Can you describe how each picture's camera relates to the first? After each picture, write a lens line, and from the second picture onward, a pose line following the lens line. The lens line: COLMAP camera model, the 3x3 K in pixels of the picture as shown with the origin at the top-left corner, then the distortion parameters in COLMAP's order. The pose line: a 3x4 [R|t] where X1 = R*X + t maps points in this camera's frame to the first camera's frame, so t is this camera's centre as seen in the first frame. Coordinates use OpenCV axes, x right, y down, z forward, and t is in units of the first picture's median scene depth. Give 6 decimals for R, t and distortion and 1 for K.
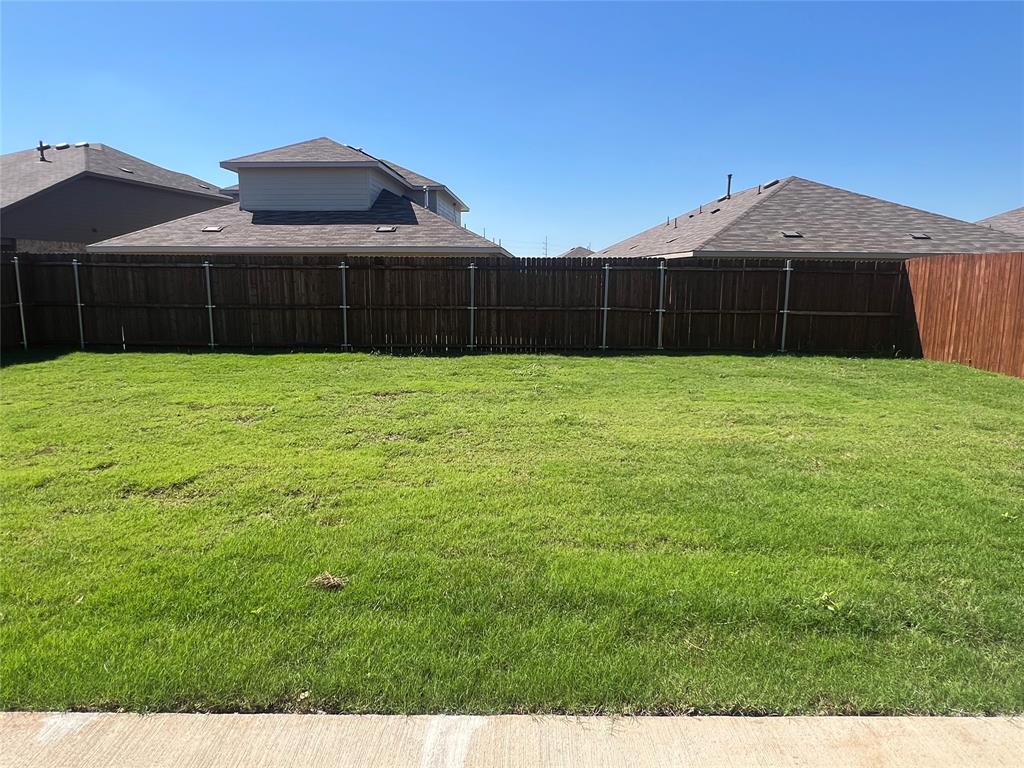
lens RADIAL K [[640.2, 0, 512.1], [0, 640.2, 381.7], [0, 0, 1]] dist [-0.004114, -0.002791]
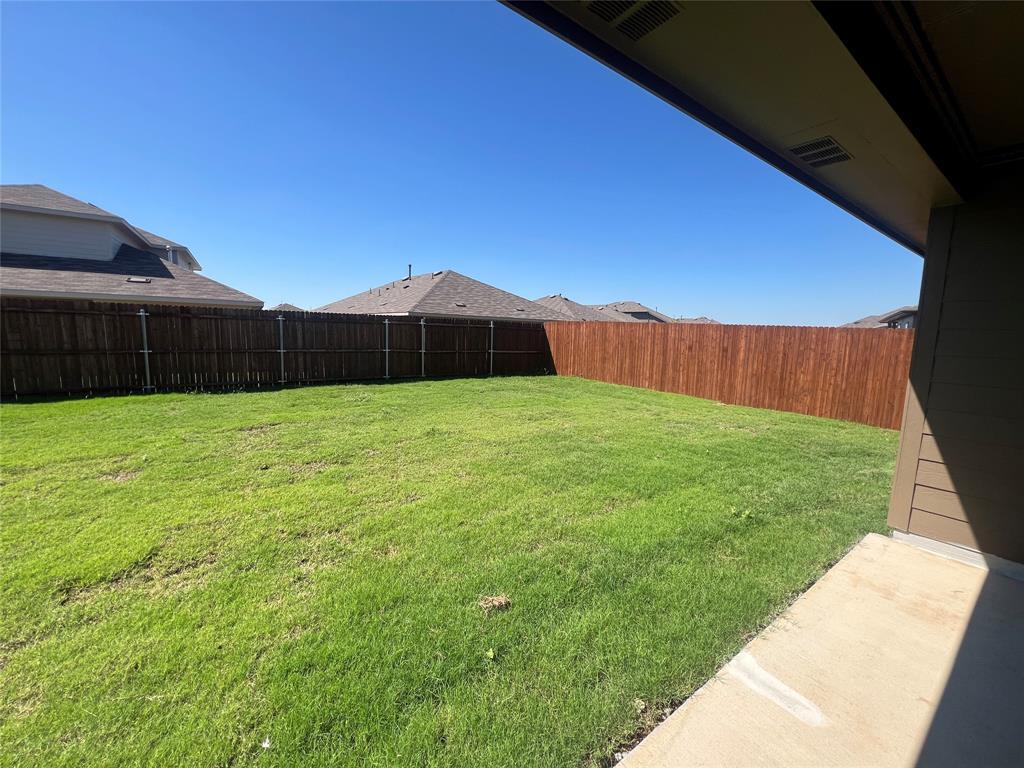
lens RADIAL K [[405.5, 0, 510.5], [0, 405.5, 387.7], [0, 0, 1]] dist [-0.006929, 0.000117]
pose [[0.807997, -0.063912, 0.585710, -0.167306], [0.072389, 0.997336, 0.008967, -0.018273], [-0.584723, 0.035153, 0.810471, 0.099354]]
